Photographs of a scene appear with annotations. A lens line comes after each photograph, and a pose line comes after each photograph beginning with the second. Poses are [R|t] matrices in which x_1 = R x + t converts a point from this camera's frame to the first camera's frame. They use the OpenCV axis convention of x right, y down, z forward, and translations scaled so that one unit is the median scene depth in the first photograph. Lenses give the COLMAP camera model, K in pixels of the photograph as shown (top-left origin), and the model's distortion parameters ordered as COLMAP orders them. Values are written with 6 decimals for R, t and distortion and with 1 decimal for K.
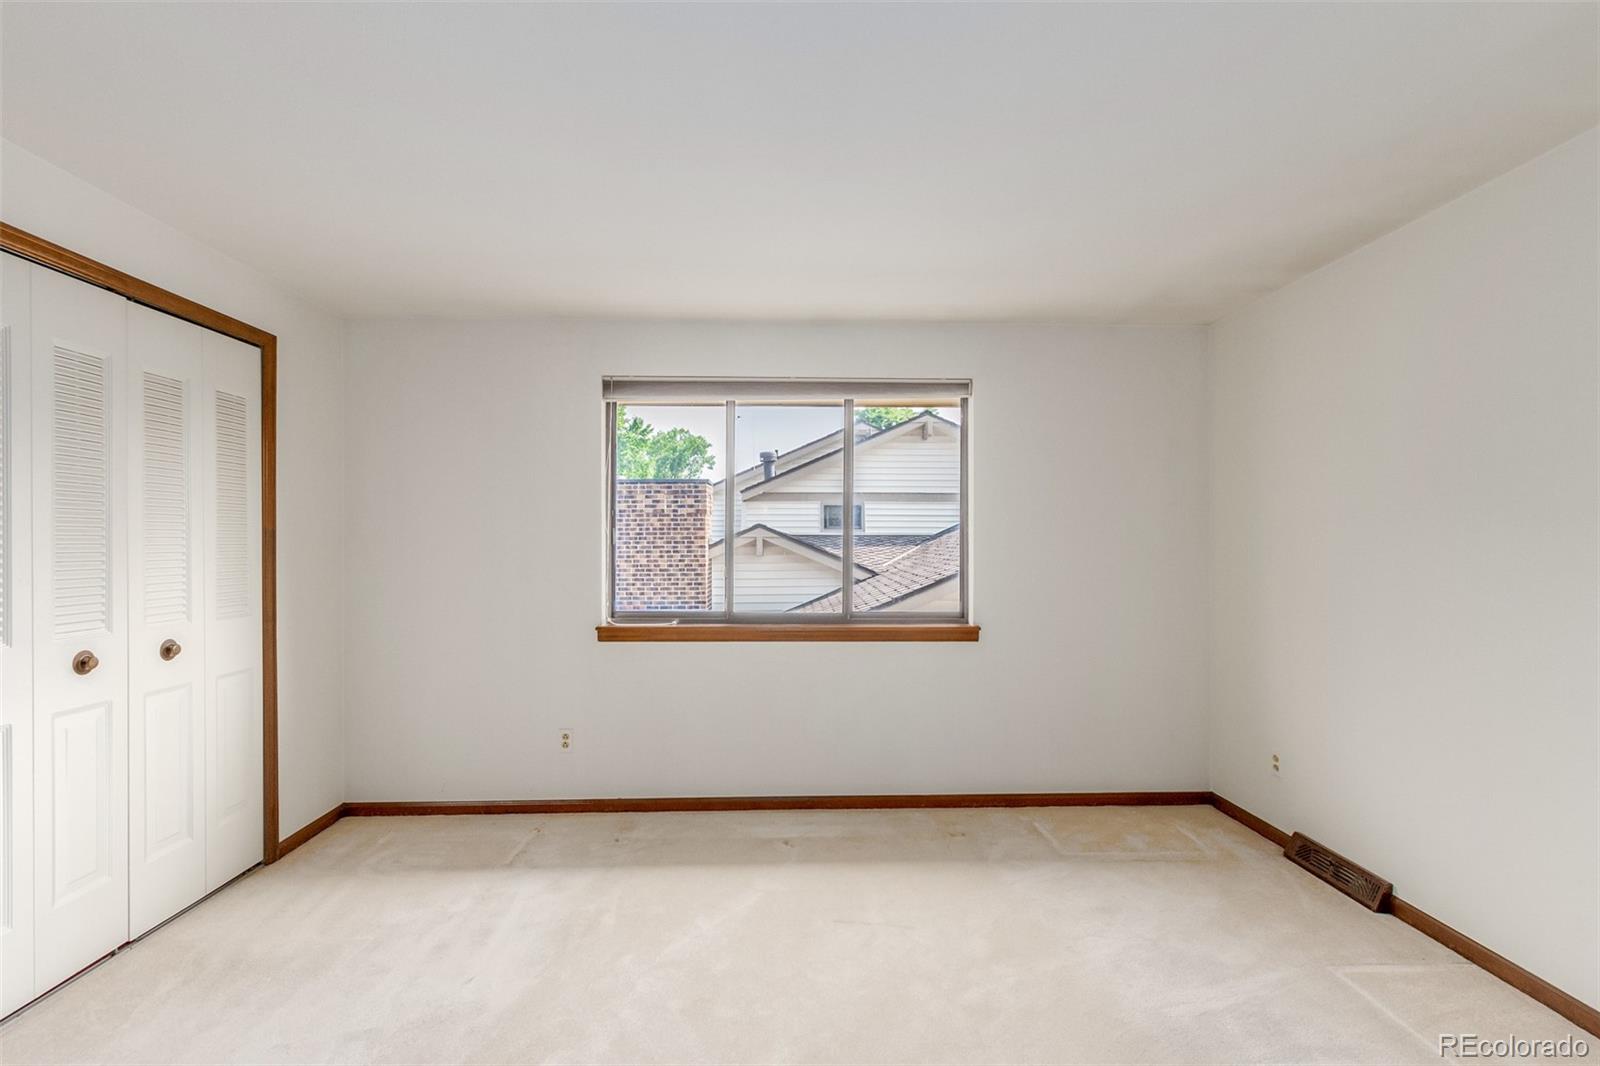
lens RADIAL K [[731.7, 0, 803.0], [0, 731.7, 538.1], [0, 0, 1]] dist [0.003345, -0.000261]
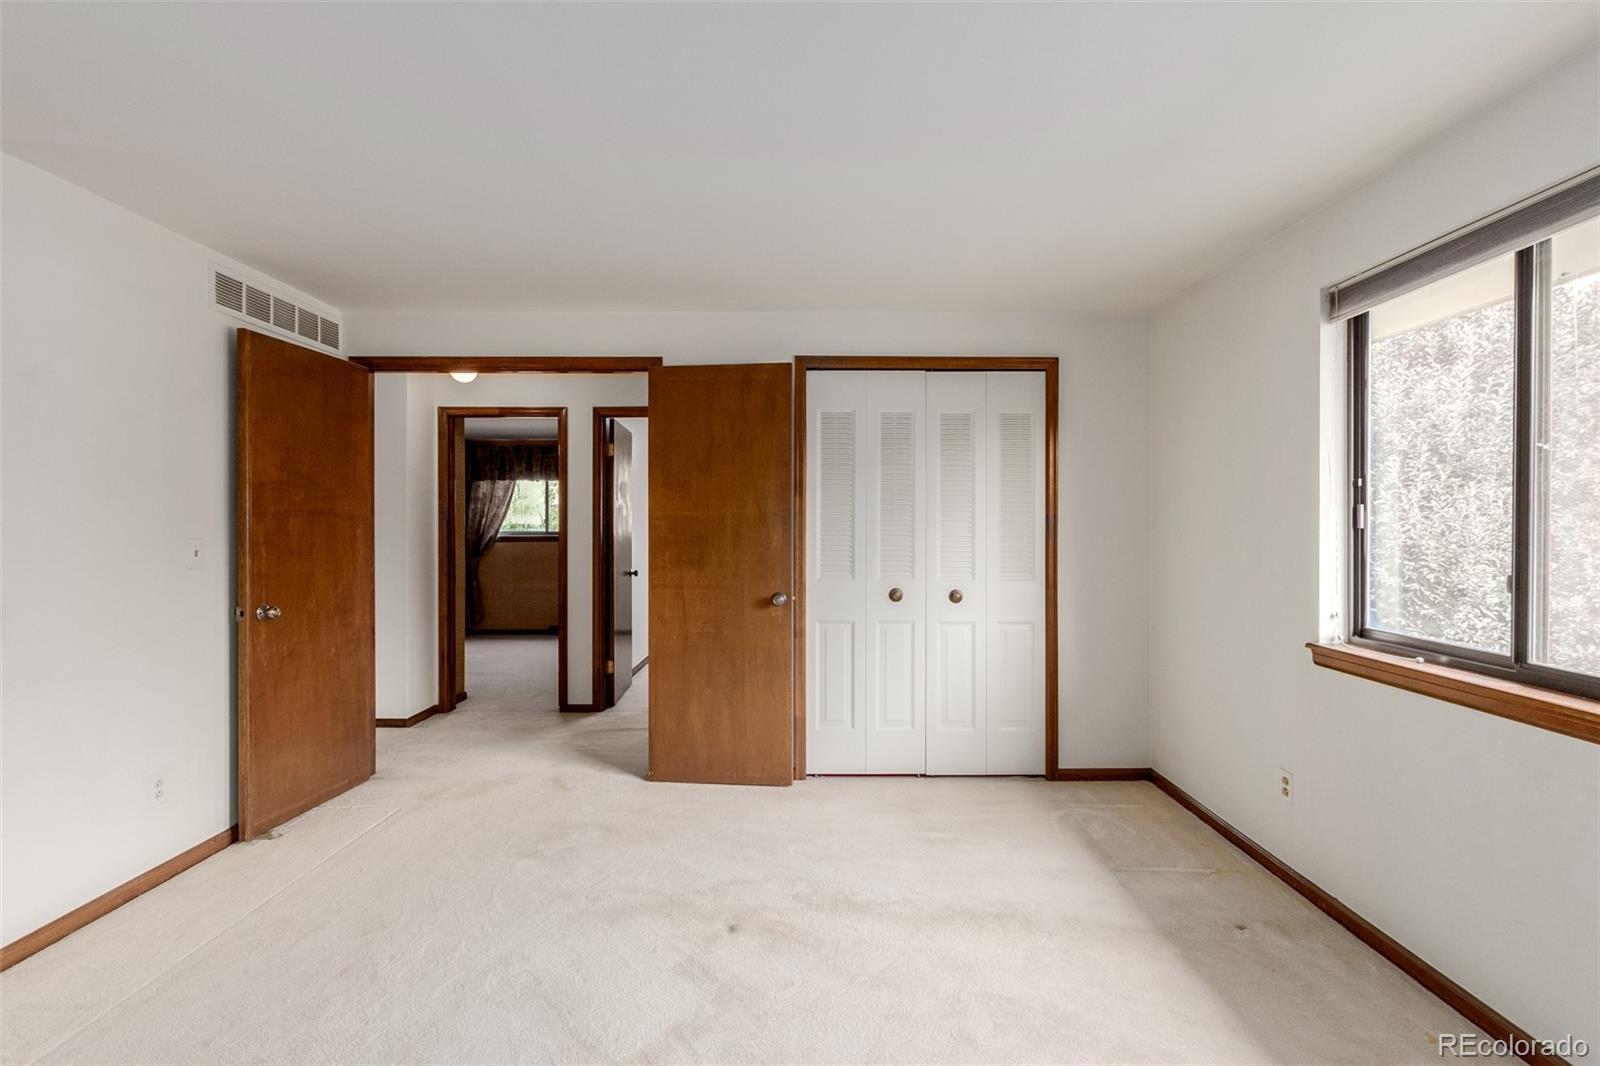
lens RADIAL K [[731.7, 0, 811.5], [0, 731.7, 529.1], [0, 0, 1]] dist [0.003345, -0.000261]
pose [[-0.027527, 0.009809, -0.999573, 0.504395], [0.004159, 0.999944, 0.009698, -0.000155], [0.999612, -0.003891, -0.027566, 0.595985]]
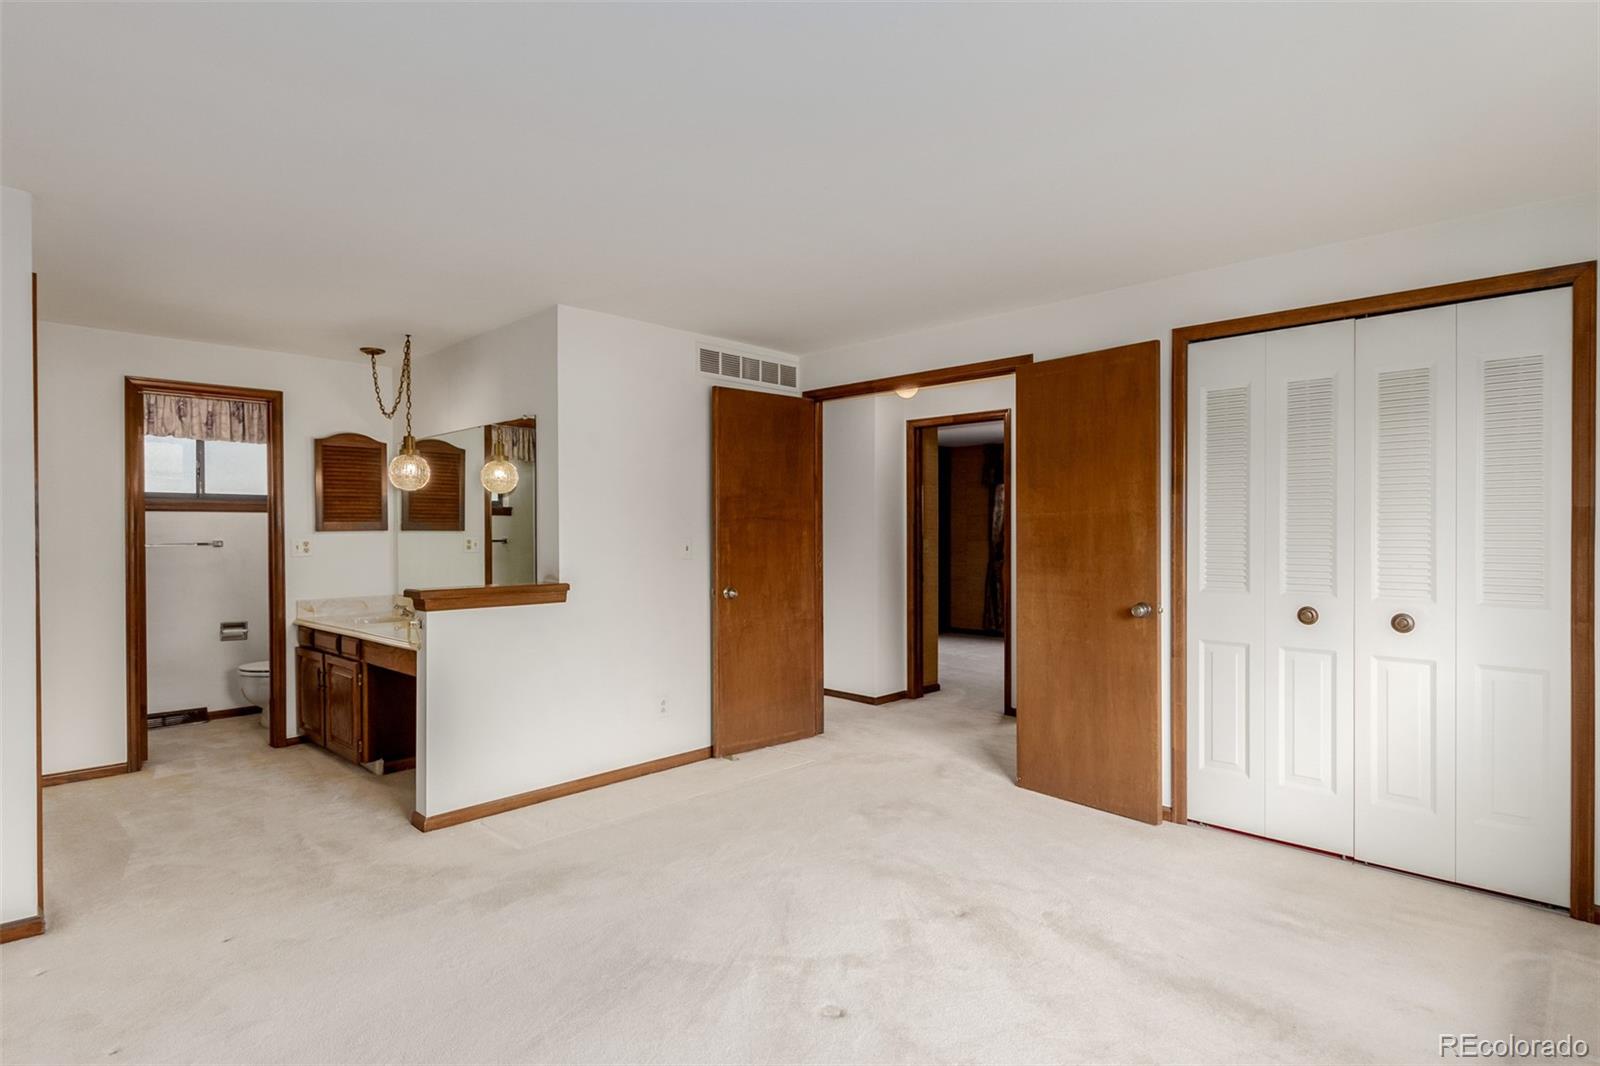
lens RADIAL K [[826.9, 0, 807.2], [0, 826.9, 533.7], [0, 0, 1]] dist [0.004012, -0.003249]
pose [[-0.716054, 0.010817, -0.697961, 0.490106], [0.009918, 0.999937, 0.005322, 0.003999], [0.697974, -0.003112, -0.716116, 1.005931]]
